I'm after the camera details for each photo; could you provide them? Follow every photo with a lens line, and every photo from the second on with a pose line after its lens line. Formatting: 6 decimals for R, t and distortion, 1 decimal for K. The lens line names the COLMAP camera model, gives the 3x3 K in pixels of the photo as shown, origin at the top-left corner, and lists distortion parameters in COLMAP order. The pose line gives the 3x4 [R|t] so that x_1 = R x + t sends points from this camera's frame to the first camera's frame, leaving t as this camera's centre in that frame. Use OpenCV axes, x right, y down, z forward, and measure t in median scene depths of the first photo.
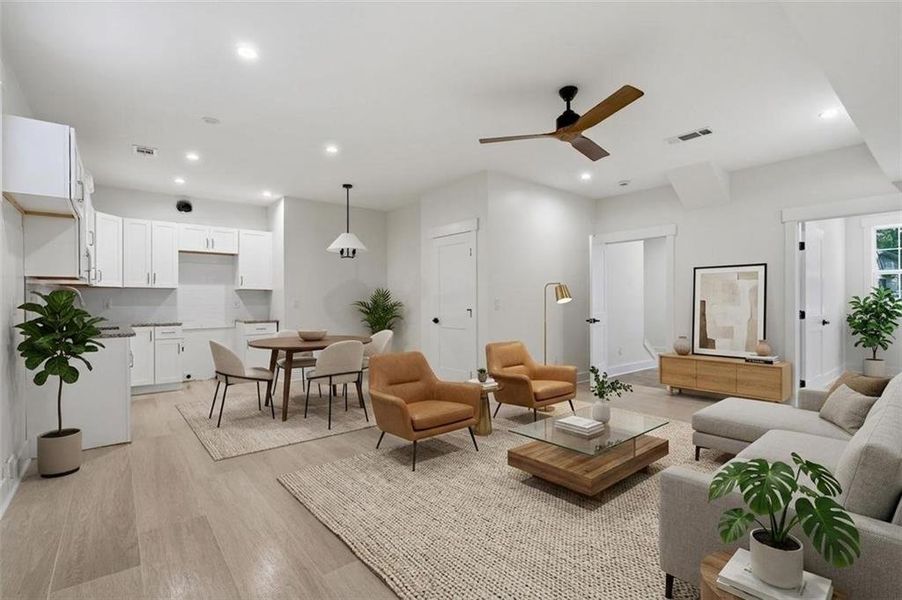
lens RADIAL K [[417.5, 0, 451.0], [0, 417.5, 300.0], [0, 0, 1]] dist [-0.003758, -0.000500]
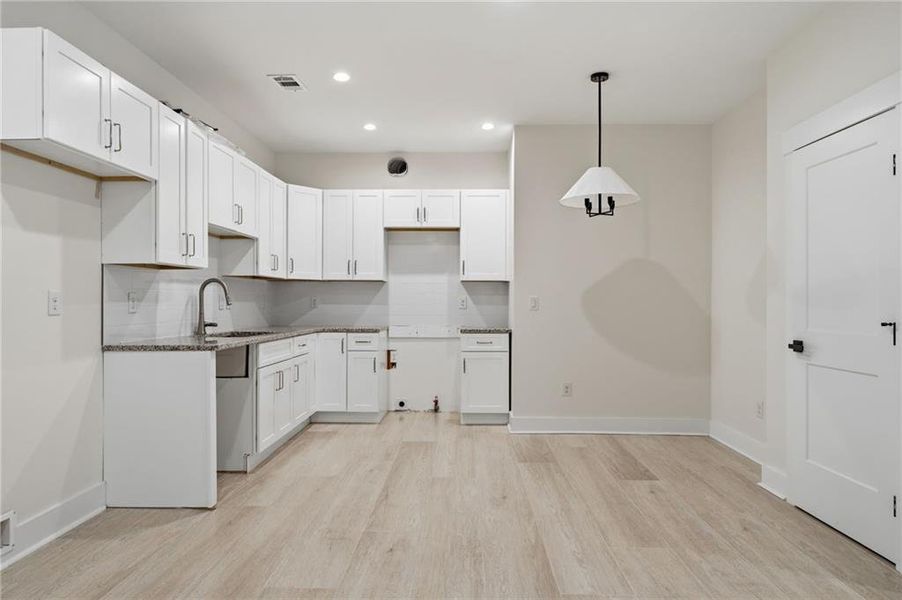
lens RADIAL K [[560.7, 0, 451.0], [0, 560.7, 300.0], [0, 0, 1]] dist [-0.001625, -0.000022]
pose [[0.757393, 0.004481, -0.652944, 0.063953], [-0.002243, 0.999988, 0.004262, 0.001528], [0.652955, -0.001763, 0.757394, 0.343003]]
